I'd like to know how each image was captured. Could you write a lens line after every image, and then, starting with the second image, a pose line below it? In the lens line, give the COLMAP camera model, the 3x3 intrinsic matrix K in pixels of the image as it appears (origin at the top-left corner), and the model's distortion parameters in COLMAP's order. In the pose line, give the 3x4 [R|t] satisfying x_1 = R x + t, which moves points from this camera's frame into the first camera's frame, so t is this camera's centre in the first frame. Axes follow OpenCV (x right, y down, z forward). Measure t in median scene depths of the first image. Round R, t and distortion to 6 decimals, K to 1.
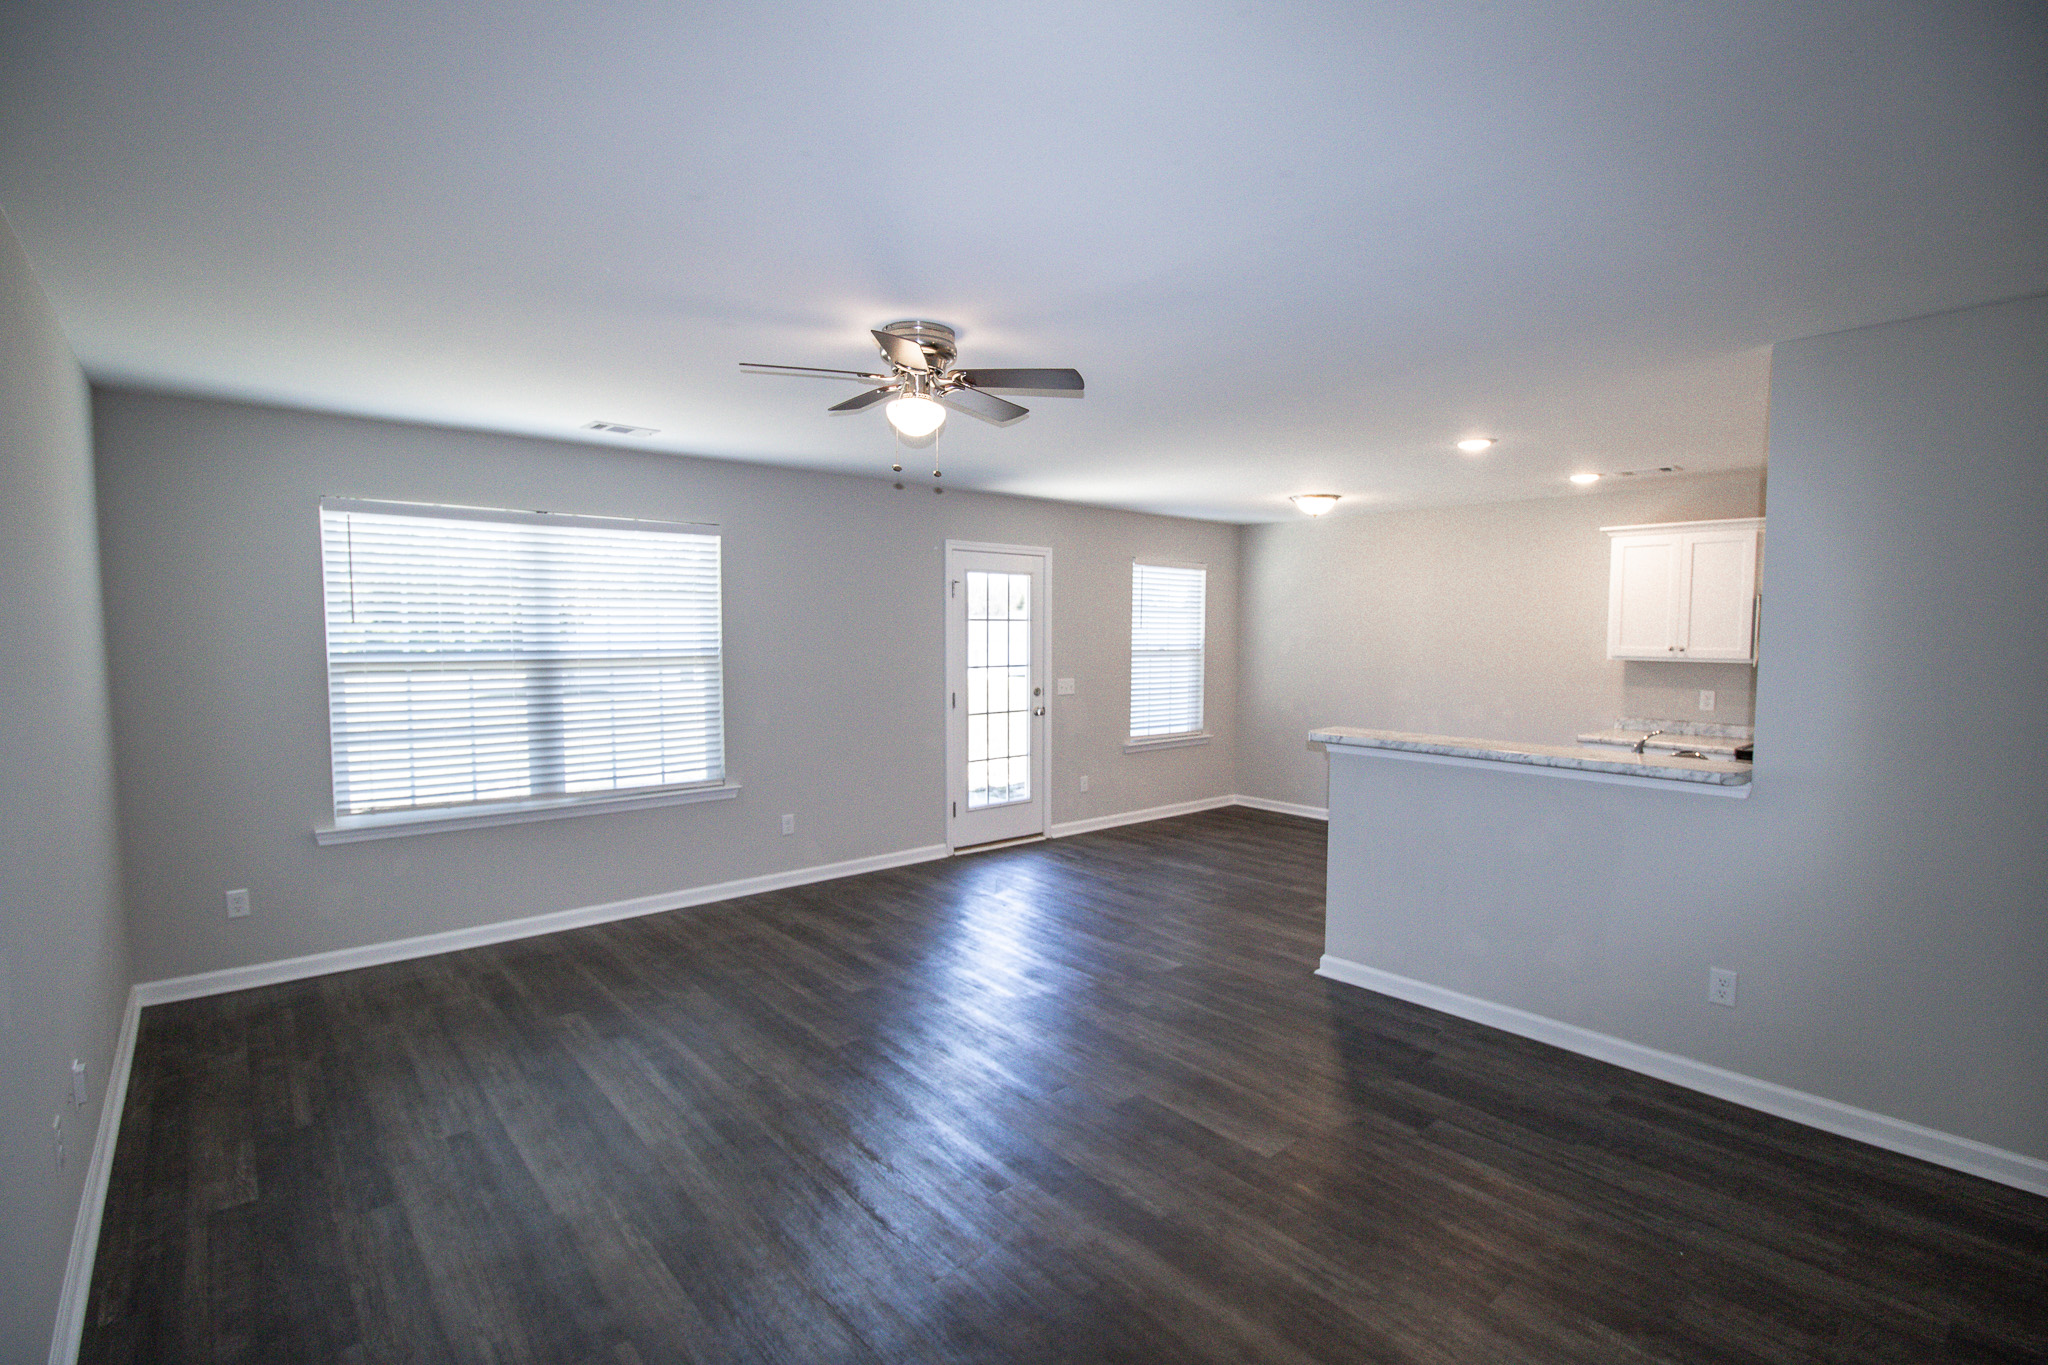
lens RADIAL K [[954.3, 0, 1024.0], [0, 954.3, 682.5], [0, 0, 1]] dist [0.005920, -0.016598]
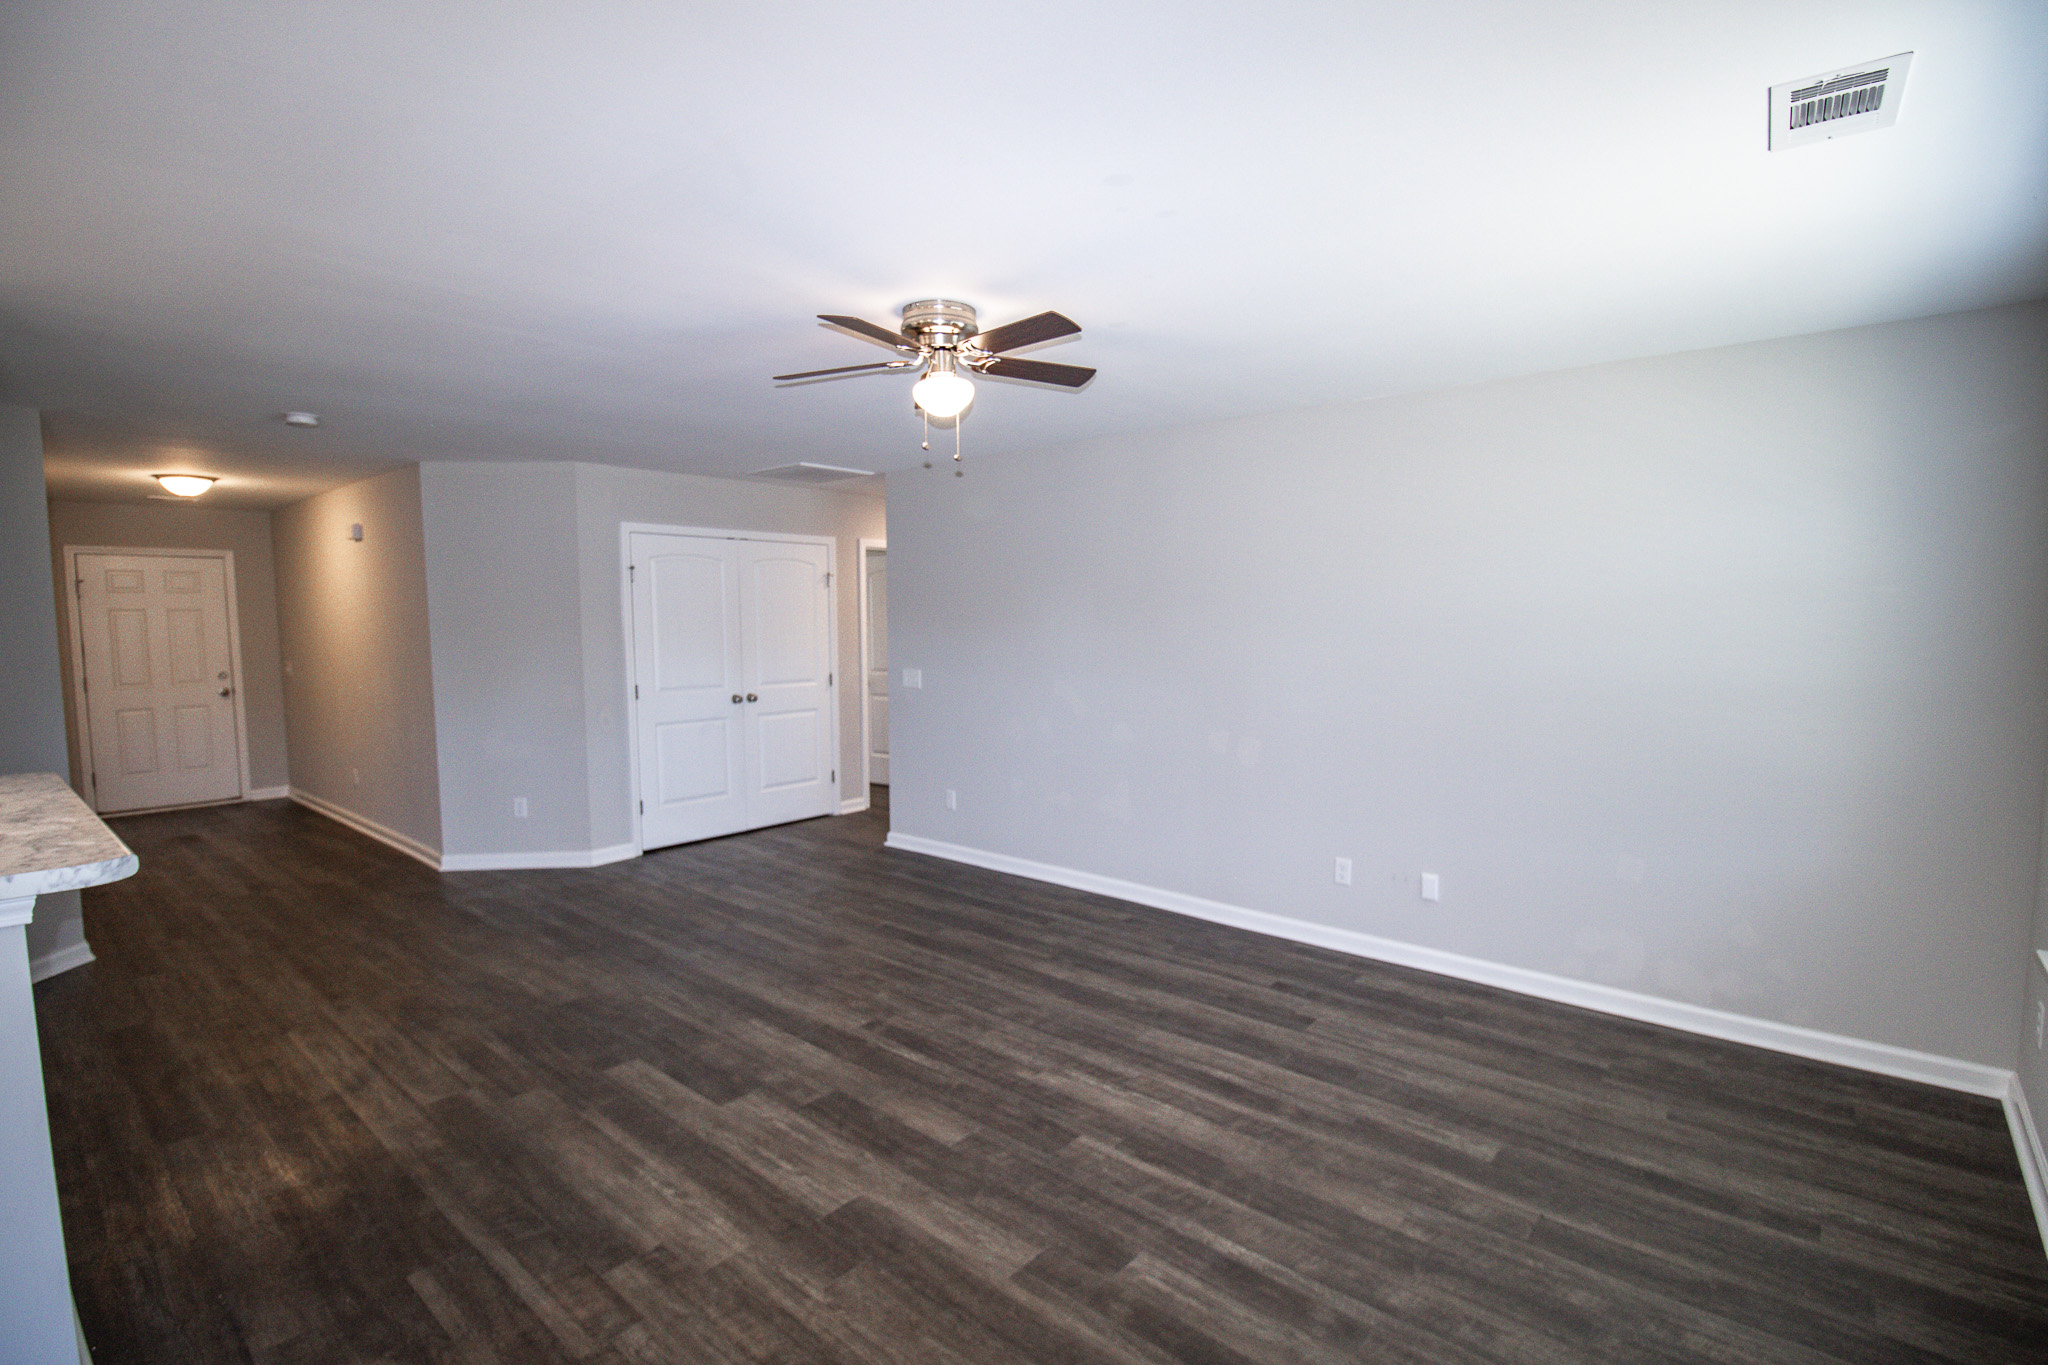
lens RADIAL K [[954.3, 0, 1024.0], [0, 954.3, 682.5], [0, 0, 1]] dist [0.005920, -0.016598]
pose [[-0.987037, 0.016859, -0.159606, -0.020445], [-0.004065, 0.991522, 0.129872, -0.072058], [0.160443, 0.128838, -0.978601, 1.248158]]
